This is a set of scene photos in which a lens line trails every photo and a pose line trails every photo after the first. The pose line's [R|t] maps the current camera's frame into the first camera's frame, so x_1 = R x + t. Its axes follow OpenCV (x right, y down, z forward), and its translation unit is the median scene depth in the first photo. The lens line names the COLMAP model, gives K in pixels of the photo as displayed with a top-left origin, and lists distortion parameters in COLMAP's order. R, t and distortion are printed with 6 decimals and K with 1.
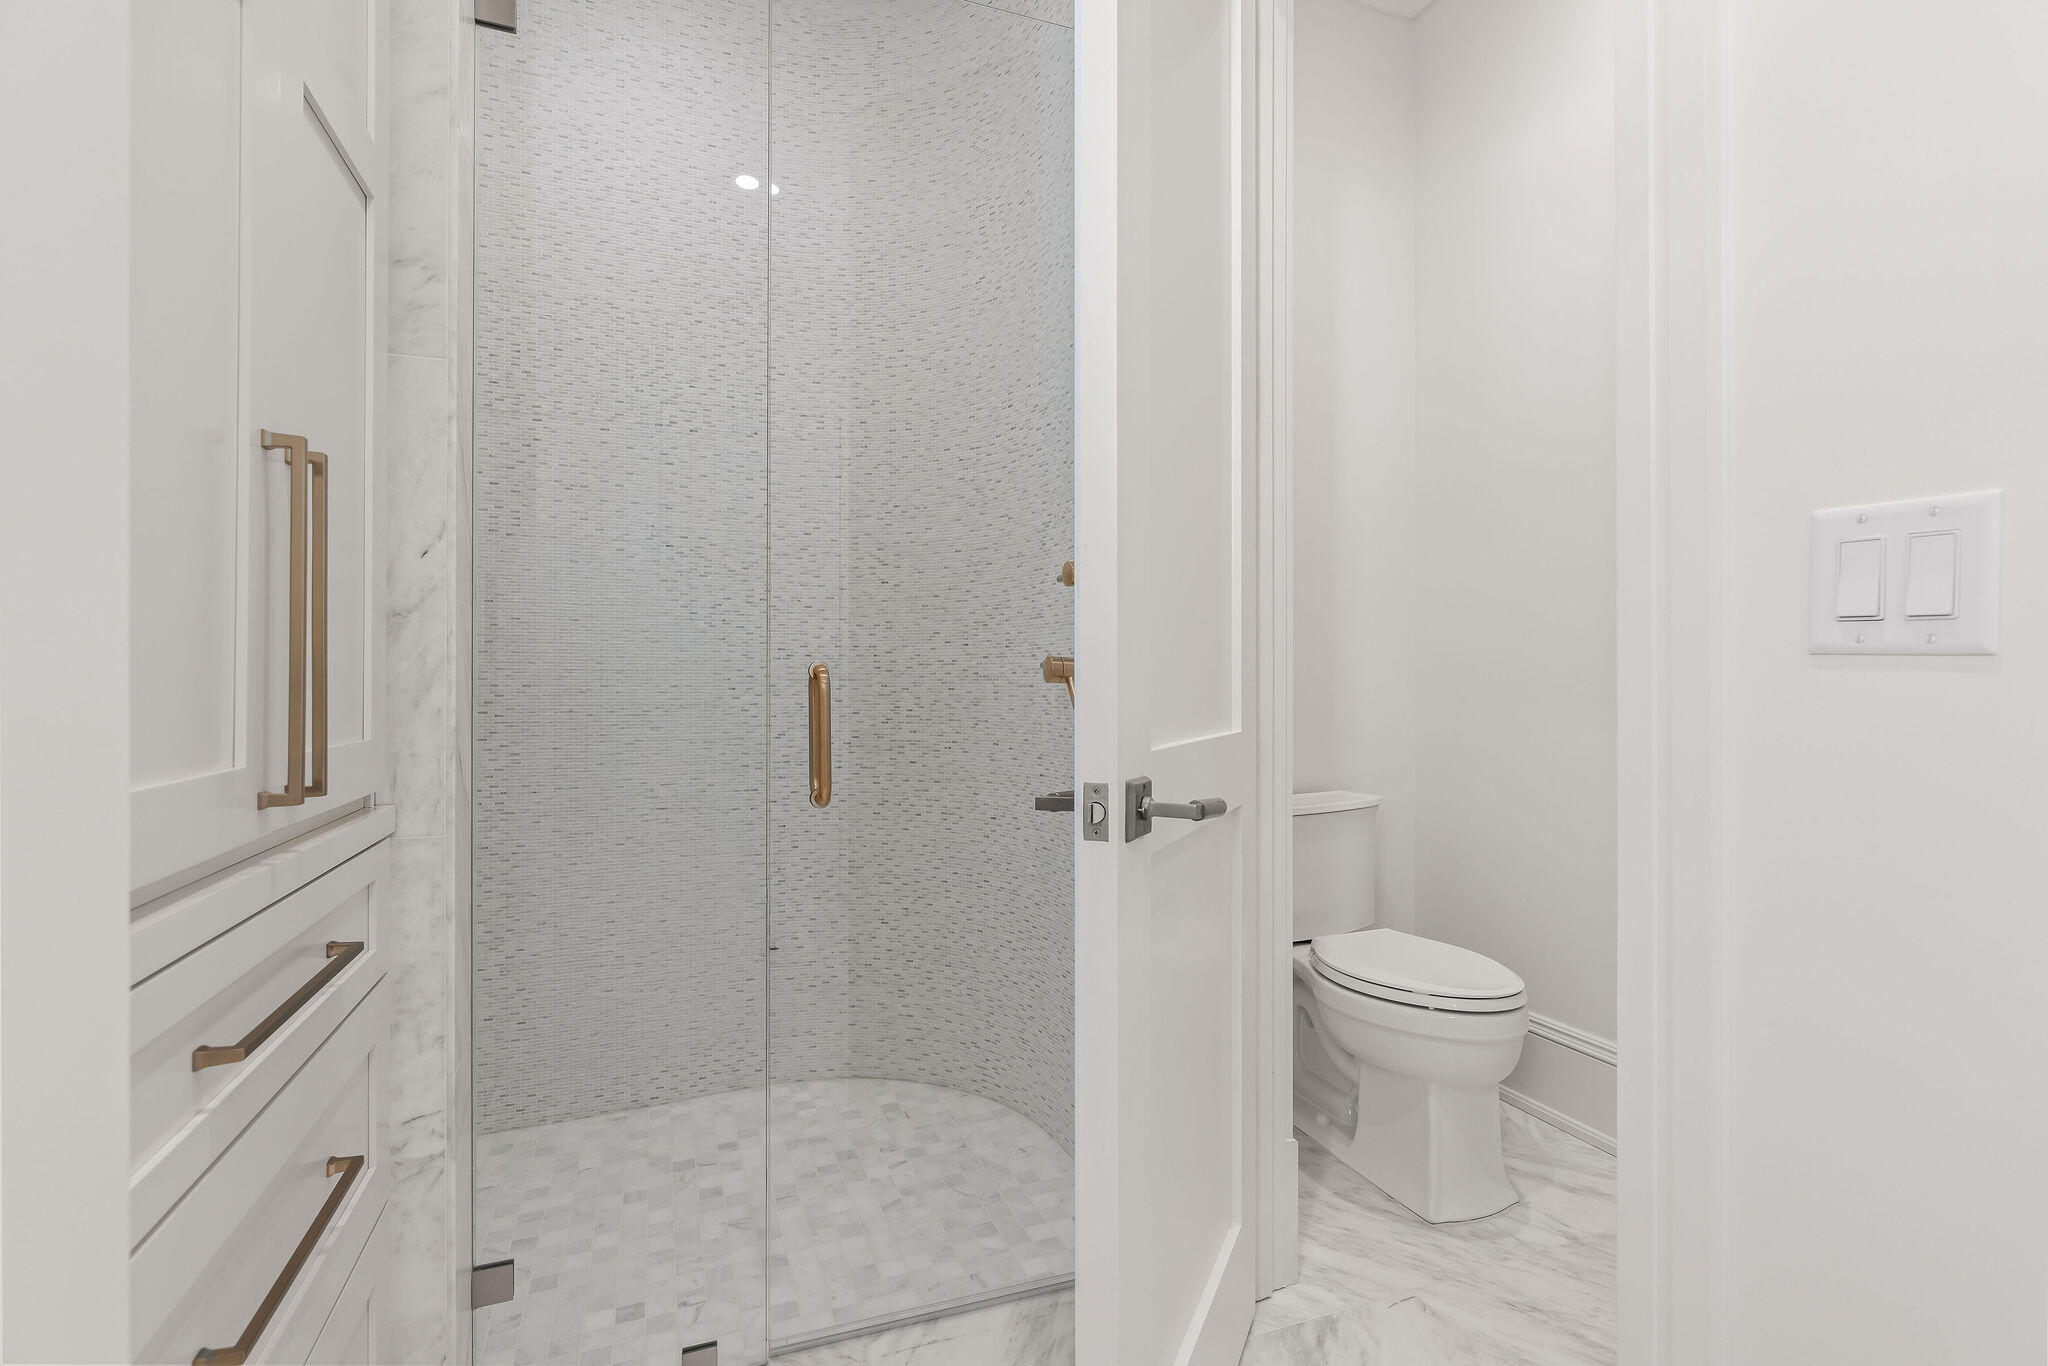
lens RADIAL K [[957.0, 0, 1028.5], [0, 957.0, 683.6], [0, 0, 1]] dist [-0.002270, -0.000083]
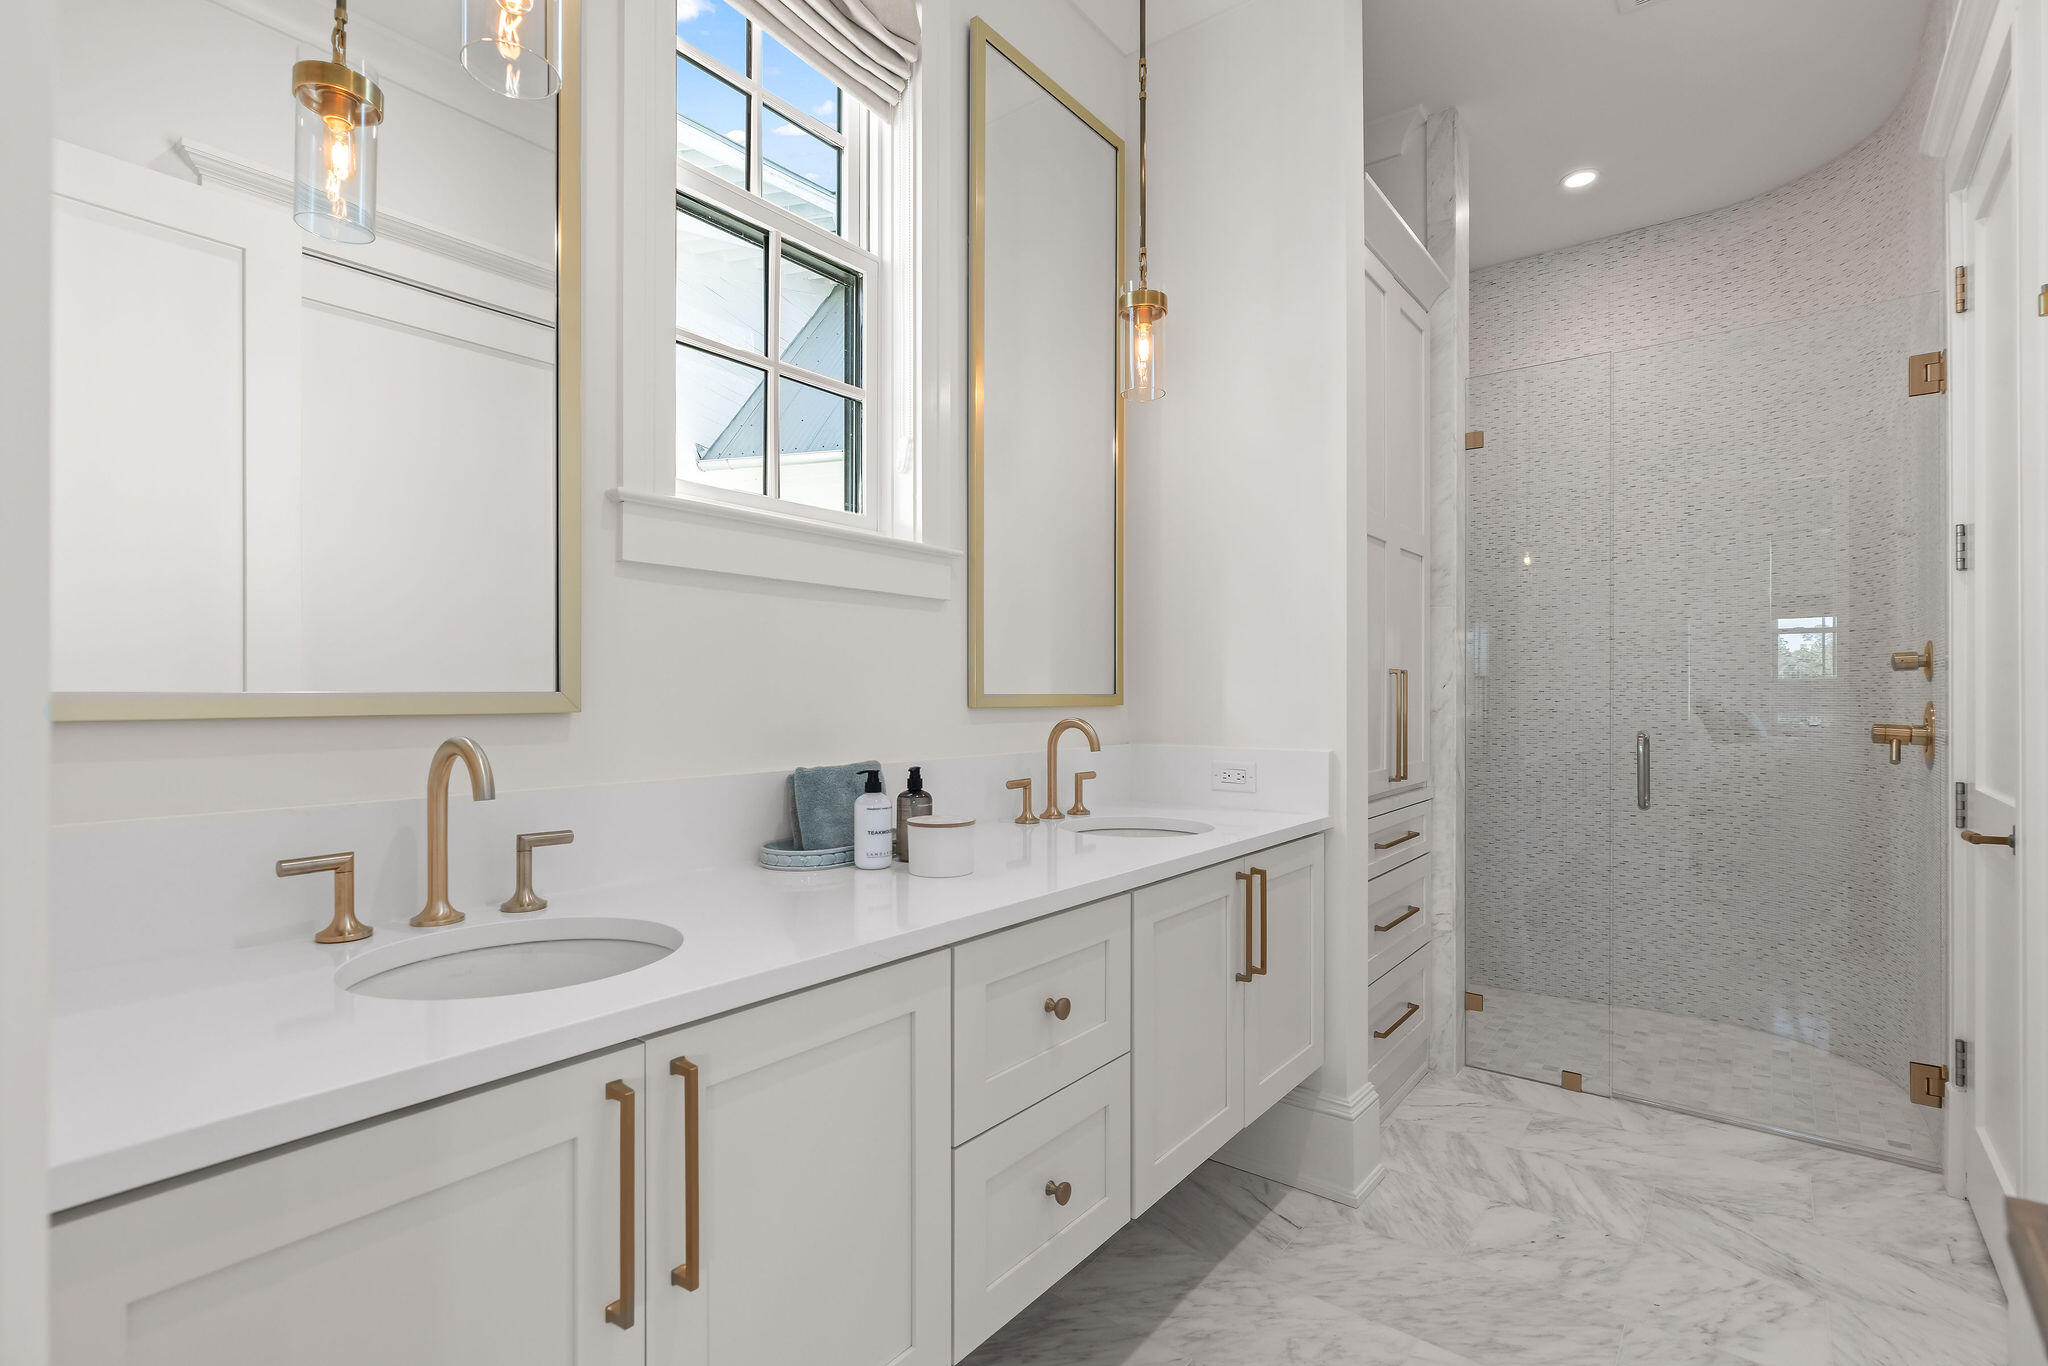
lens RADIAL K [[957.0, 0, 1027.6], [0, 957.0, 689.1], [0, 0, 1]] dist [-0.002270, -0.000083]
pose [[0.511430, -0.004233, -0.859315, 0.457352], [-0.000161, 0.999987, -0.005022, -0.056930], [0.859325, 0.002707, 0.511423, -0.577240]]
